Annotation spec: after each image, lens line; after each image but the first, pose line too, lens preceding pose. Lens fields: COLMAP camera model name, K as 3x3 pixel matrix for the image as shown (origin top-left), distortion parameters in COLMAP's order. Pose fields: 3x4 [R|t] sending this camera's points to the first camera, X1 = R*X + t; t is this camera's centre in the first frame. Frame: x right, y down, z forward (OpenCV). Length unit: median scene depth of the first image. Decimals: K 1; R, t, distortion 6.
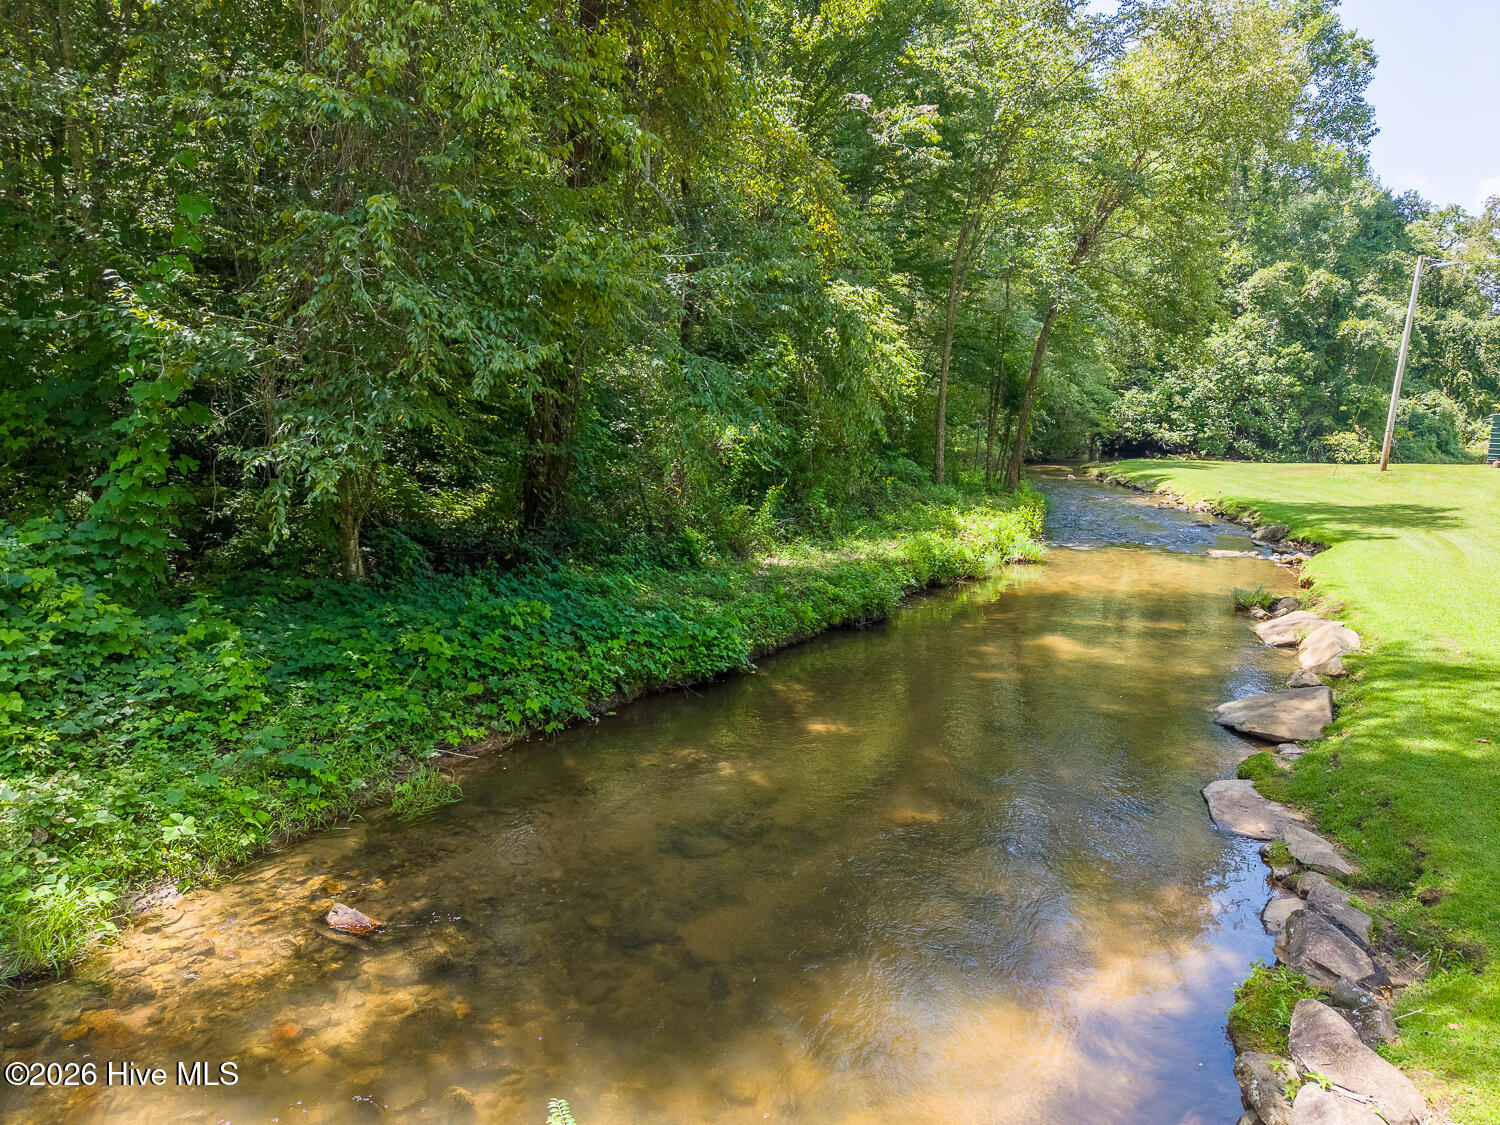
lens RADIAL K [[1023.5, 0, 745.7], [0, 1023.5, 563.6], [0, 0, 1]] dist [0.003493, 0.003608]
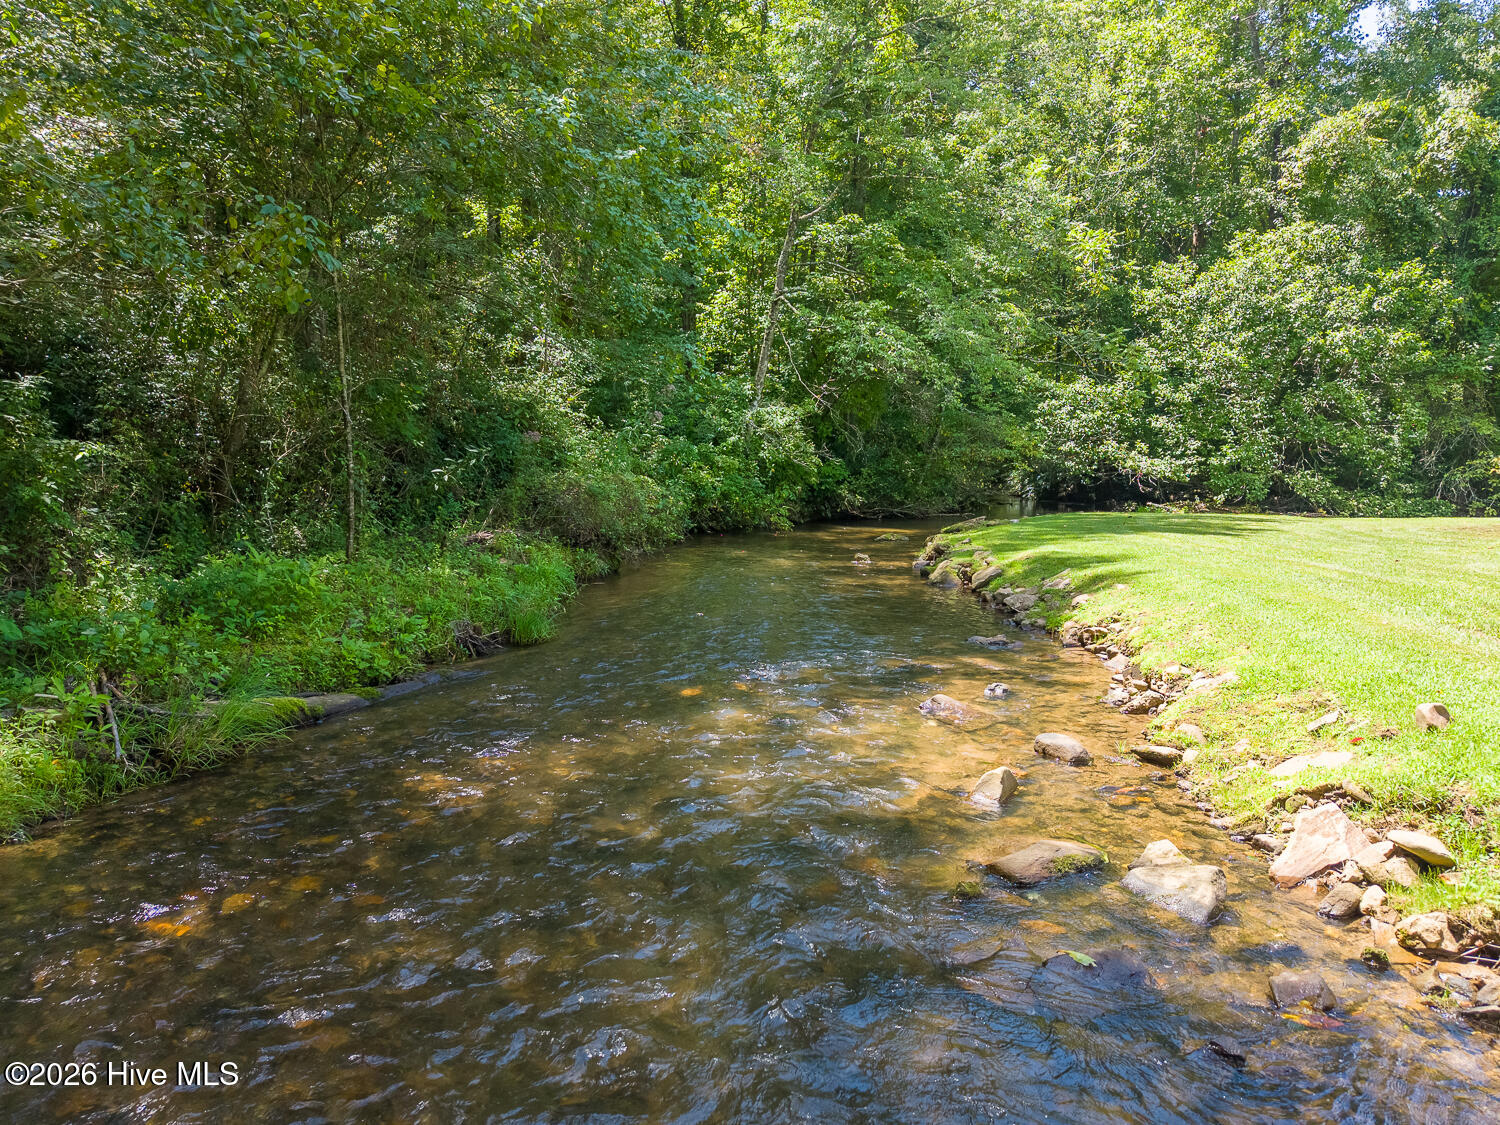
lens RADIAL K [[1023.5, 0, 753.8], [0, 1023.5, 558.6], [0, 0, 1]] dist [0.003493, 0.003608]
pose [[0.999936, -0.011172, 0.001607, 0.228605], [0.011253, 0.997801, -0.065318, -0.051589], [-0.000874, 0.065332, 0.997863, 0.527111]]
